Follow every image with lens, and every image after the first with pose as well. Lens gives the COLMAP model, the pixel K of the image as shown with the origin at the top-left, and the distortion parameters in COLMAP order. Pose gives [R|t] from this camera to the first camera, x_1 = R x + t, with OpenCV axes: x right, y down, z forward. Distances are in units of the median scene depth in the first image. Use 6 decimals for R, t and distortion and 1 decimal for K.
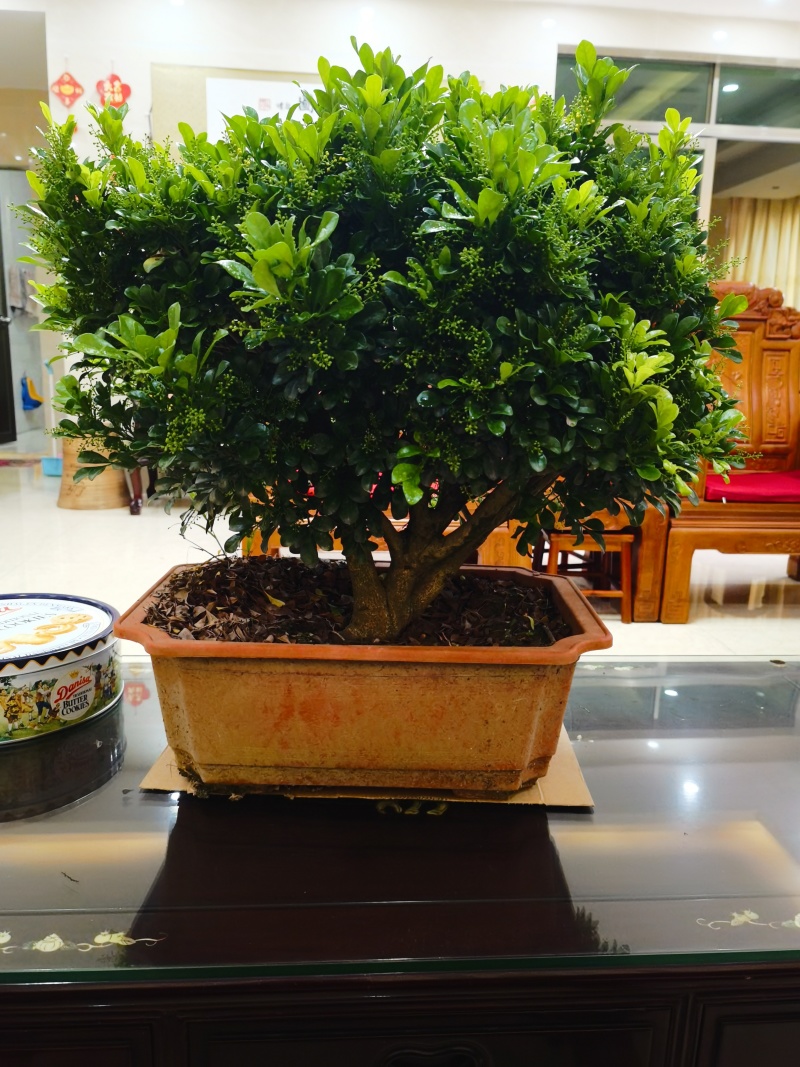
lens RADIAL K [[850.6, 0, 401.0], [0, 850.6, 536.6], [0, 0, 1]] dist [0.001136, -0.007669]
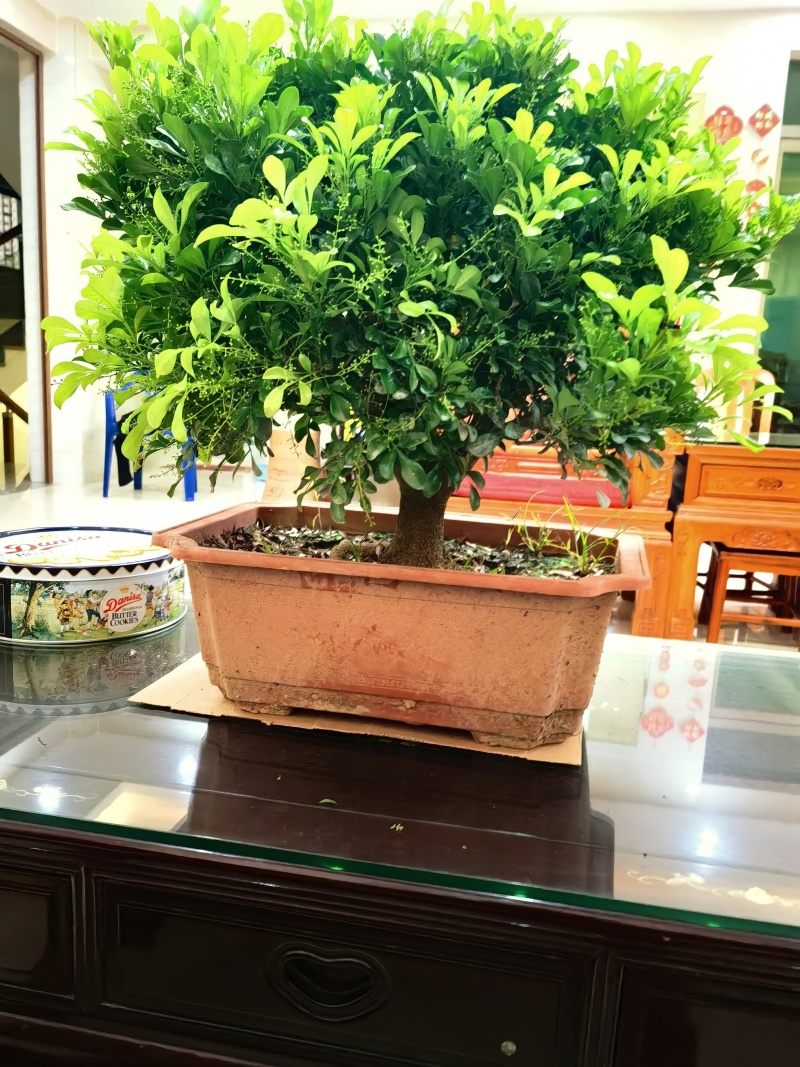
lens RADIAL K [[850.6, 0, 402.5], [0, 850.6, 530.6], [0, 0, 1]] dist [0.001136, -0.007669]
pose [[0.962956, 0.058855, -0.263156, 0.244274], [-0.071862, 0.996609, -0.040068, 0.107484], [0.259906, 0.057495, 0.963921, 0.042345]]
